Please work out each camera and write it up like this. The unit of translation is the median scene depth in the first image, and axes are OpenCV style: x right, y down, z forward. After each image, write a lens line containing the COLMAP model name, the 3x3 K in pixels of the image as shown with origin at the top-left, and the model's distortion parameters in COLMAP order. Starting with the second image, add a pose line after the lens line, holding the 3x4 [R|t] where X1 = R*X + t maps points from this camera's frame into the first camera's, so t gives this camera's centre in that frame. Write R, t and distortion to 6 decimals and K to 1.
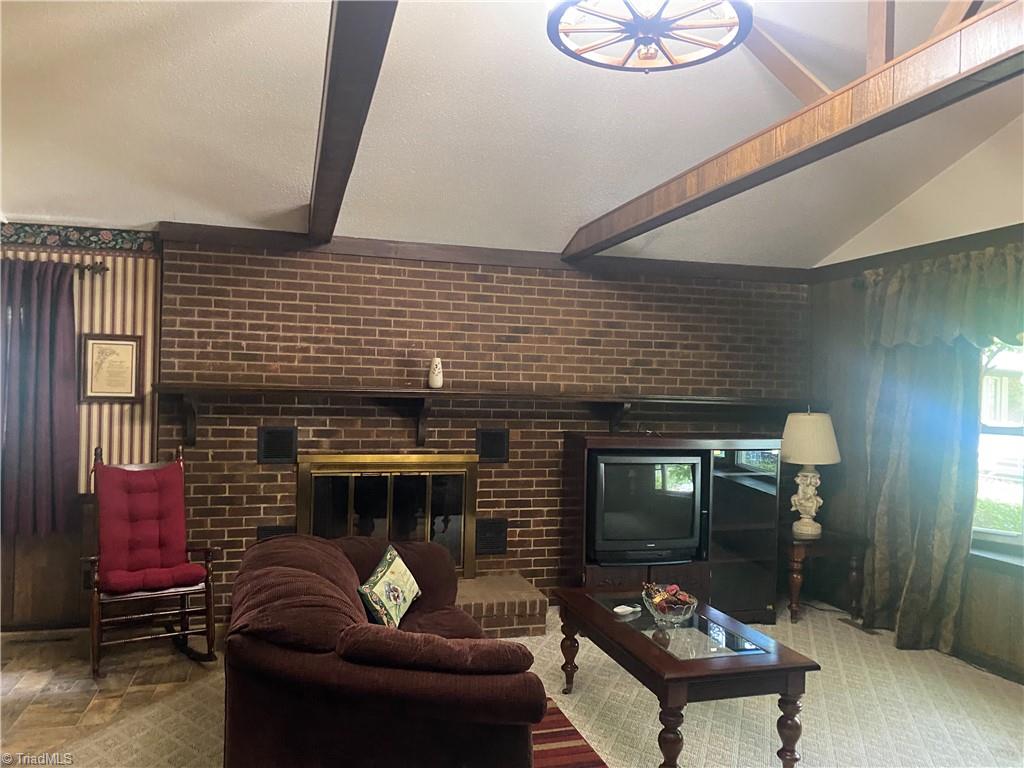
lens RADIAL K [[776.7, 0, 512.8], [0, 776.7, 386.1], [0, 0, 1]] dist [0.024770, -0.023081]
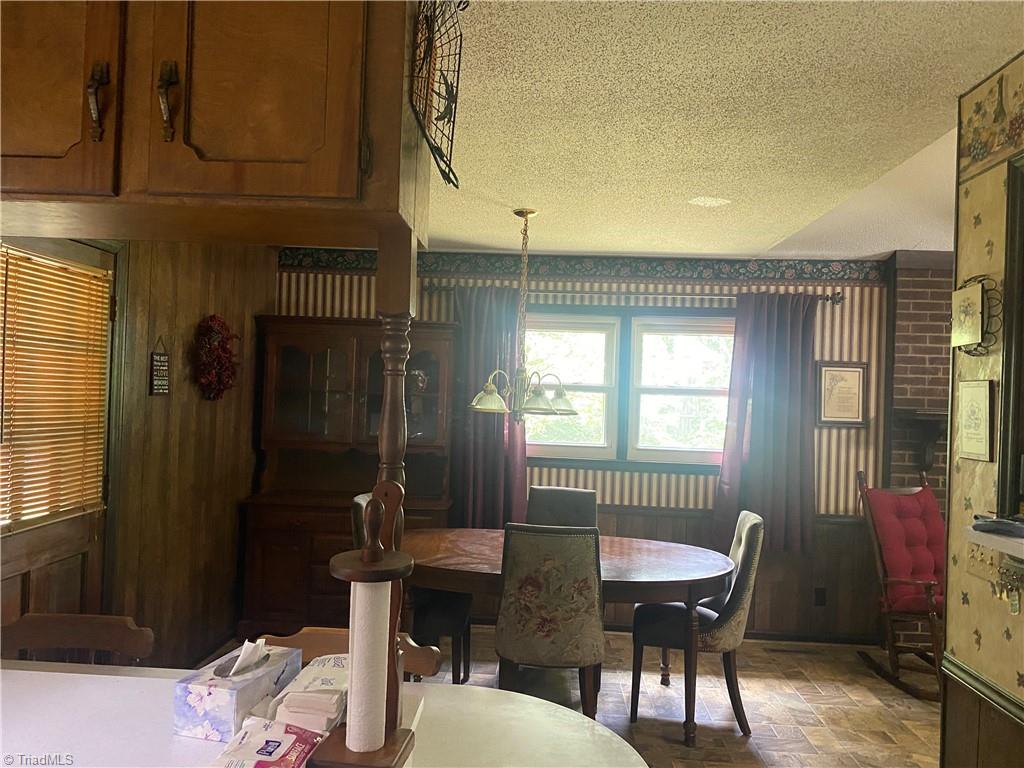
lens RADIAL K [[776.7, 0, 511.8], [0, 776.7, 391.6], [0, 0, 1]] dist [0.024770, -0.023081]
pose [[0.949046, 0.003789, -0.315113, -0.601287], [-0.007404, 0.999920, -0.010276, -0.012342], [0.315049, 0.012086, 0.948998, -0.121595]]
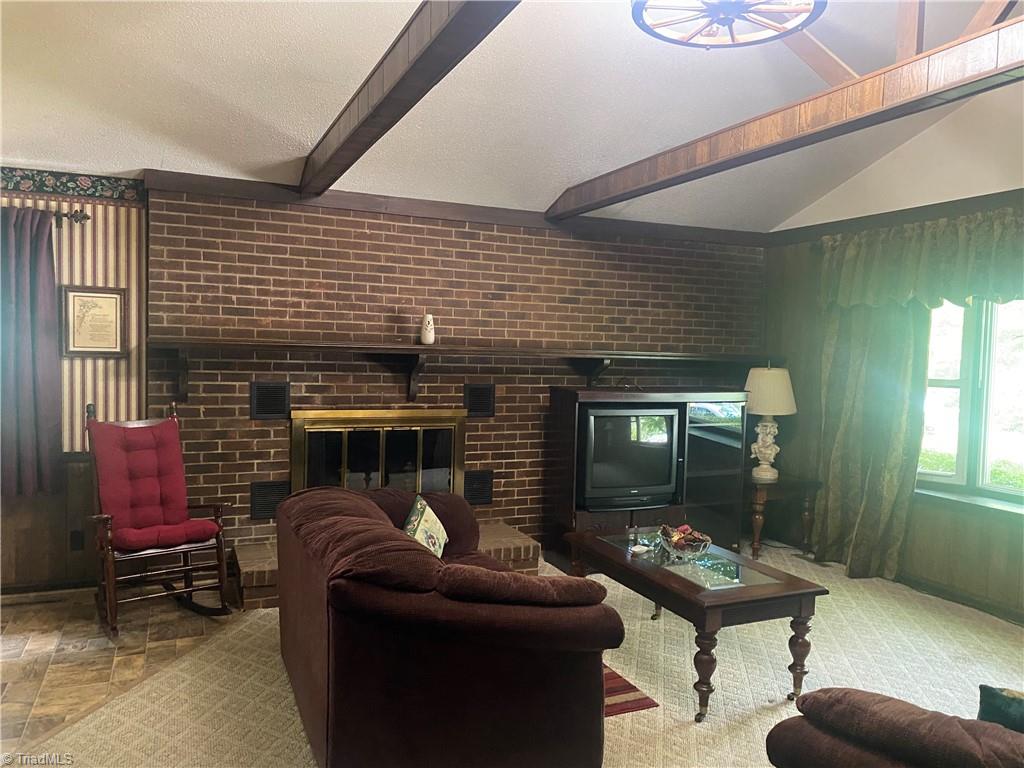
lens RADIAL K [[776.7, 0, 520.4], [0, 776.7, 385.7], [0, 0, 1]] dist [0.024770, -0.023081]
pose [[0.990561, -0.004436, 0.136999, -0.126486], [-0.003247, 0.998436, 0.055805, -0.000014], [-0.137033, -0.055723, 0.988998, -0.026560]]
